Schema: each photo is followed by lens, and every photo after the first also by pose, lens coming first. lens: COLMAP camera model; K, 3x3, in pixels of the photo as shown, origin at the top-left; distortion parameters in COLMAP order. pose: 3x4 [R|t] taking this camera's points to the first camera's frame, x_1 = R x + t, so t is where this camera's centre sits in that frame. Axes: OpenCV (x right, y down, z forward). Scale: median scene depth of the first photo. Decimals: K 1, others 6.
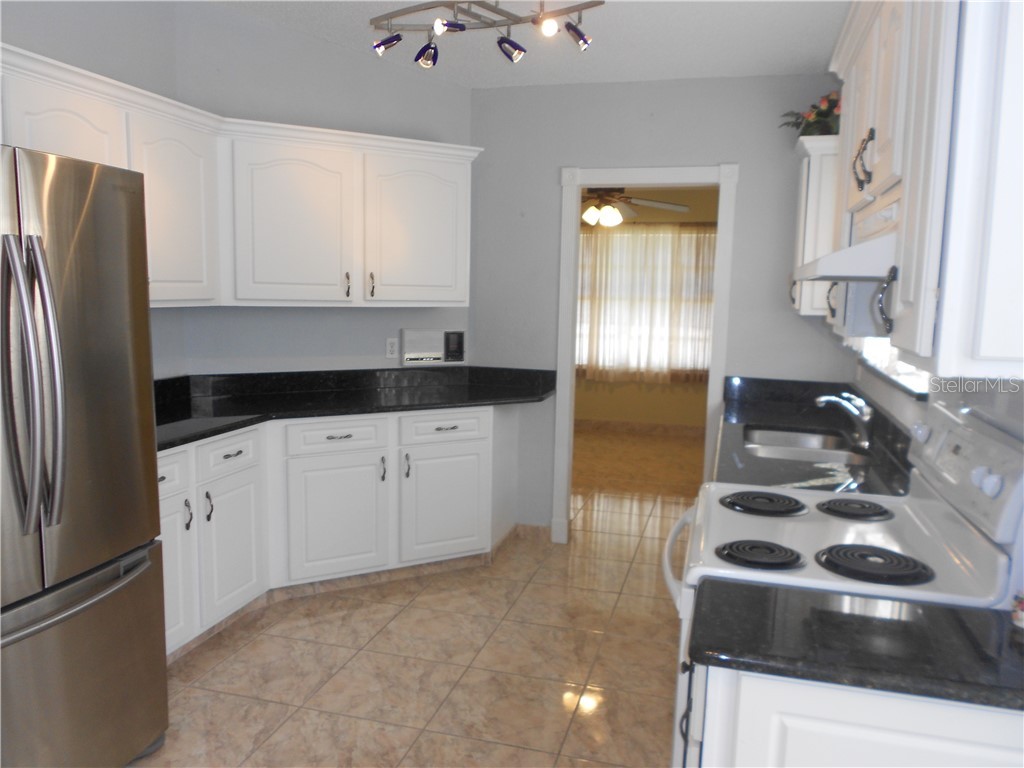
lens RADIAL K [[786.2, 0, 522.0], [0, 786.2, 395.1], [0, 0, 1]] dist [-0.007129, 0.002745]
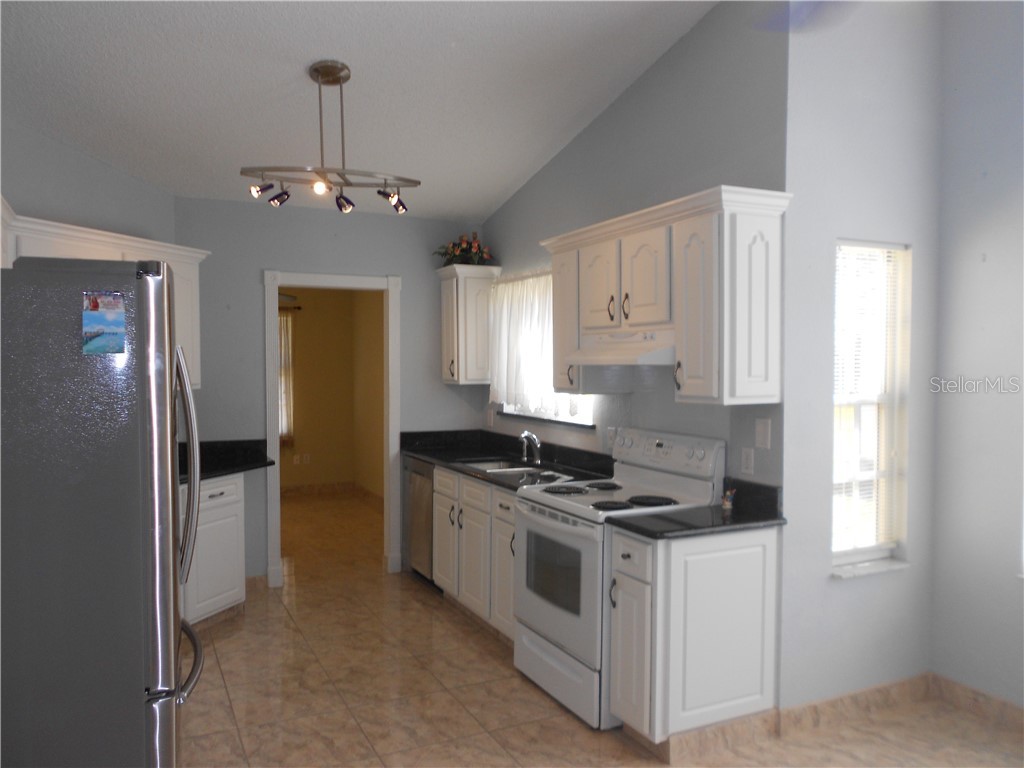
lens RADIAL K [[786.2, 0, 514.5], [0, 786.2, 394.5], [0, 0, 1]] dist [-0.007129, 0.002745]
pose [[0.751347, -0.048169, 0.658147, -0.600663], [0.105303, 0.993304, -0.047516, -0.002843], [-0.651452, 0.105006, 0.751388, -0.177485]]
